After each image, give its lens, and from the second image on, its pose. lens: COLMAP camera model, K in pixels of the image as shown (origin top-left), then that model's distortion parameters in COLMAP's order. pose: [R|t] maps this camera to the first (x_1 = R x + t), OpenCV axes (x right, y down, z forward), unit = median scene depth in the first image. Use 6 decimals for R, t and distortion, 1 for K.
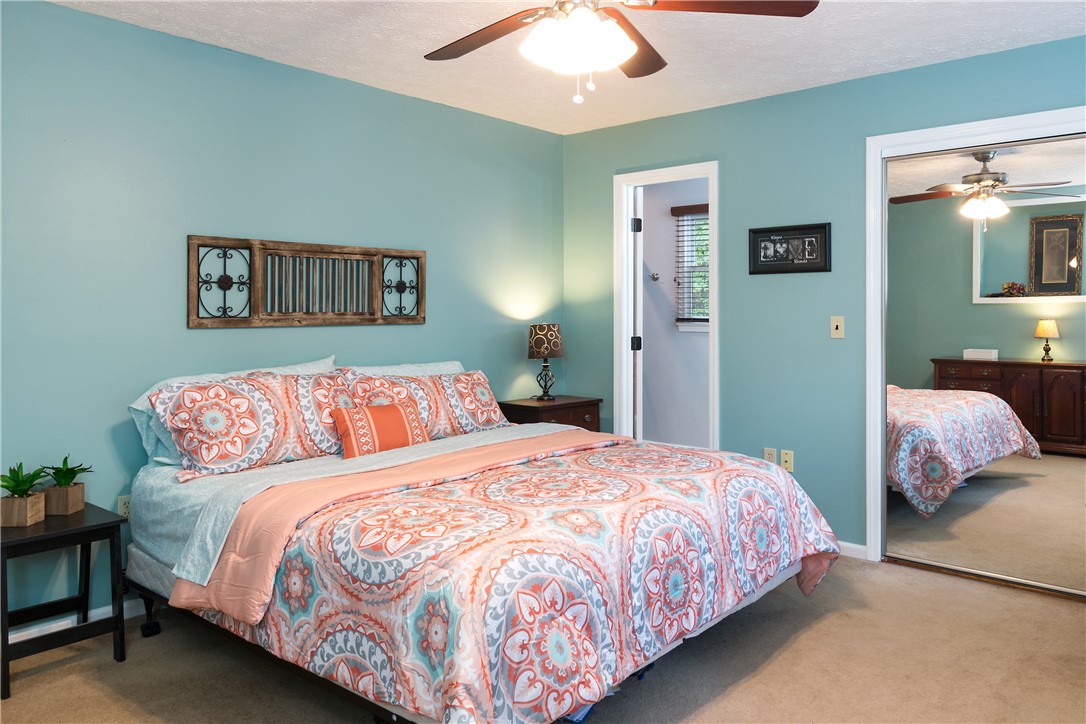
lens RADIAL K [[783.3, 0, 539.0], [0, 783.3, 333.3], [0, 0, 1]] dist [-0.026328, 0.000635]
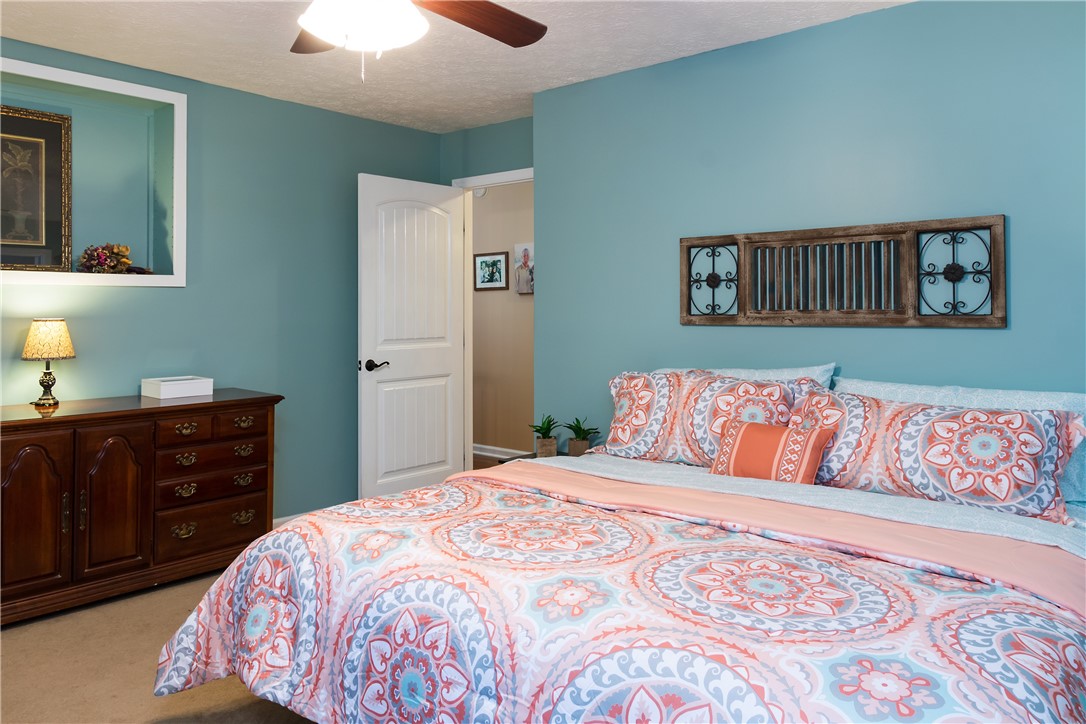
lens RADIAL K [[809.0, 0, 541.5], [0, 809.0, 306.3], [0, 0, 1]] dist [0.016372, 0.001806]
pose [[0.006279, -0.000082, -0.999980, 0.639898], [-0.023237, 0.999730, -0.000227, -0.025569], [0.999710, 0.023238, 0.006276, 0.758162]]
